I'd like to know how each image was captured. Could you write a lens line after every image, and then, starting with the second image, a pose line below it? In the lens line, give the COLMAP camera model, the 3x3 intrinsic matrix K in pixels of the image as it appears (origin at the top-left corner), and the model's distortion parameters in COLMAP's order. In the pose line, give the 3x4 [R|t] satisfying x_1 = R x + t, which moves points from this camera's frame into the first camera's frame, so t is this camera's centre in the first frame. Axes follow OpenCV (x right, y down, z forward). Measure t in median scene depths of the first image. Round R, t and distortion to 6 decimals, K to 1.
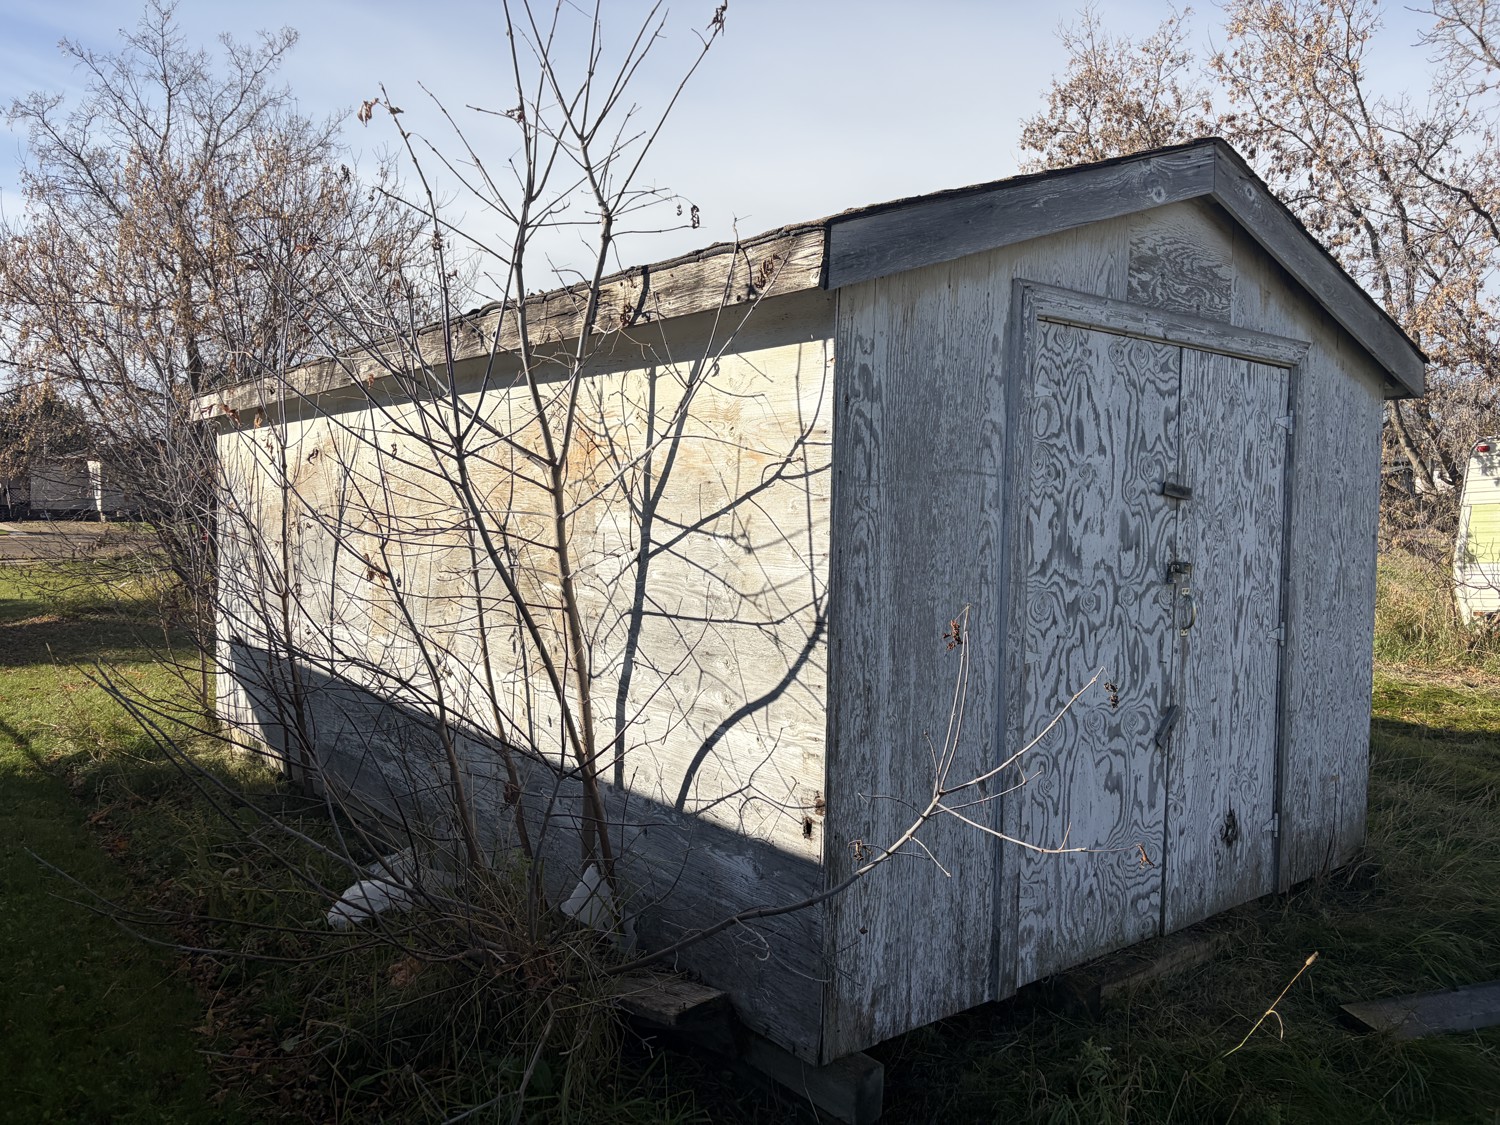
lens RADIAL K [[1152.1, 0, 753.5], [0, 1152.1, 567.3], [0, 0, 1]] dist [0.042660, -0.030811]
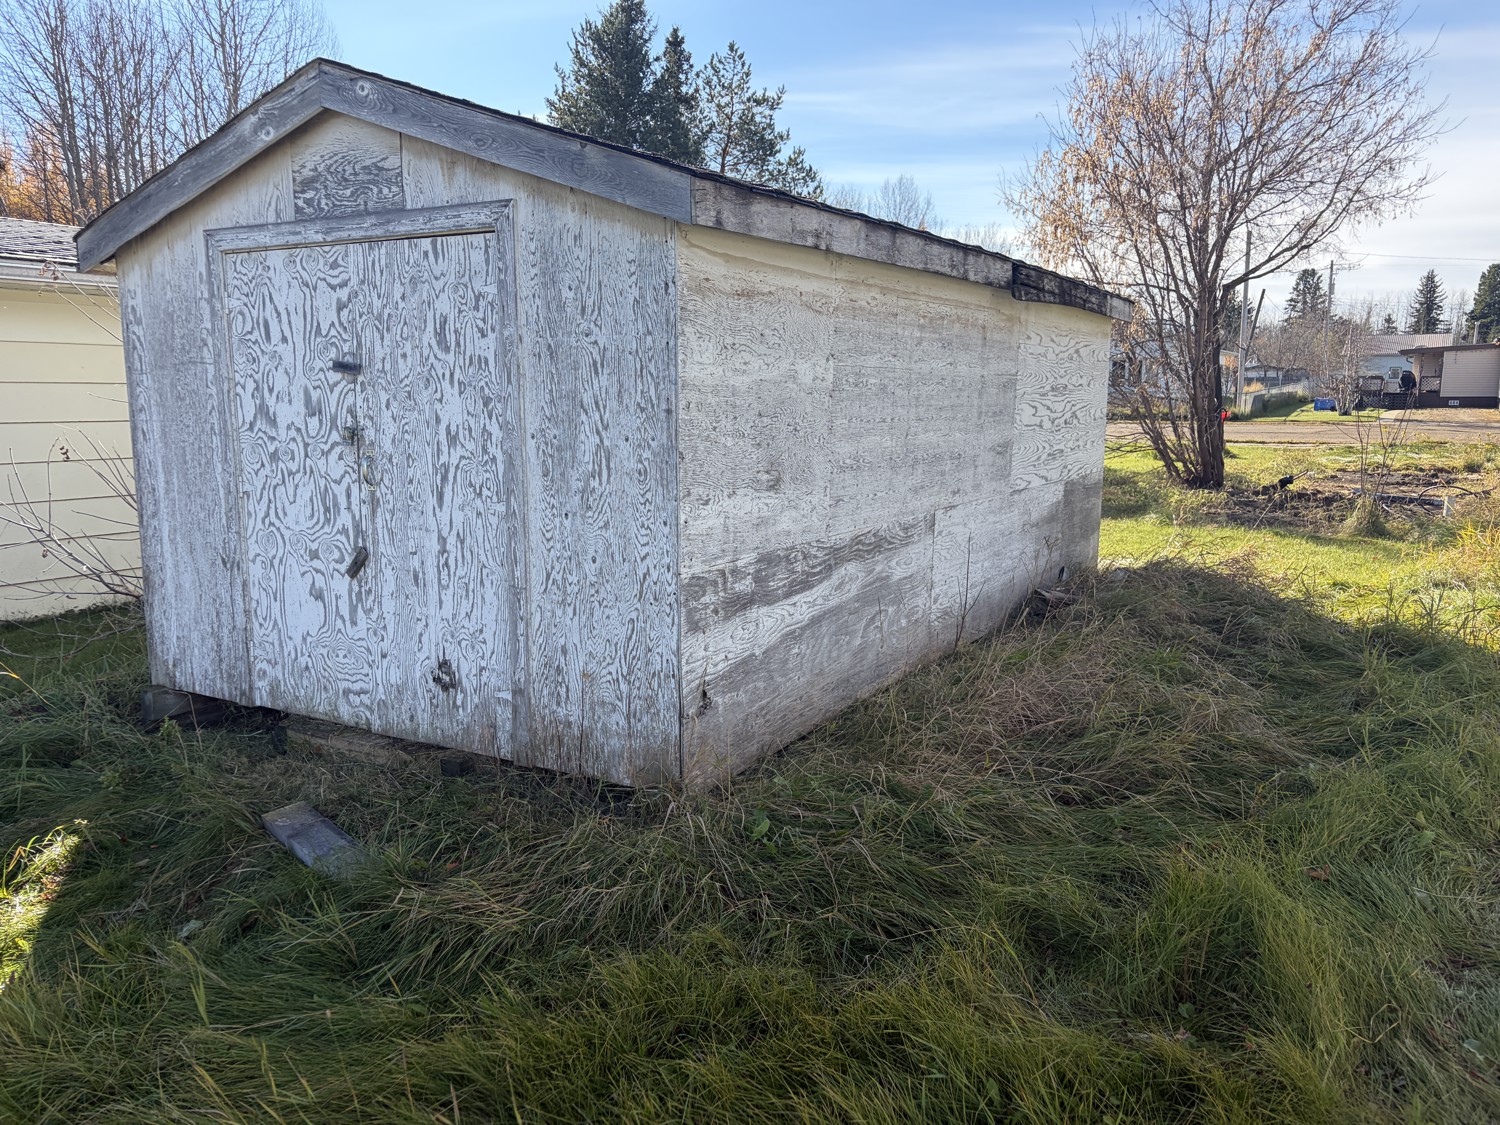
lens RADIAL K [[1159.6, 0, 750.0], [0, 1159.6, 562.5], [0, 0, 1]] dist [0.000281, 0.150858]
pose [[0.327111, 0.120070, -0.937327, 1.698042], [-0.037740, 0.992764, 0.114001, -0.018746], [0.944232, -0.001916, 0.329275, 1.019041]]
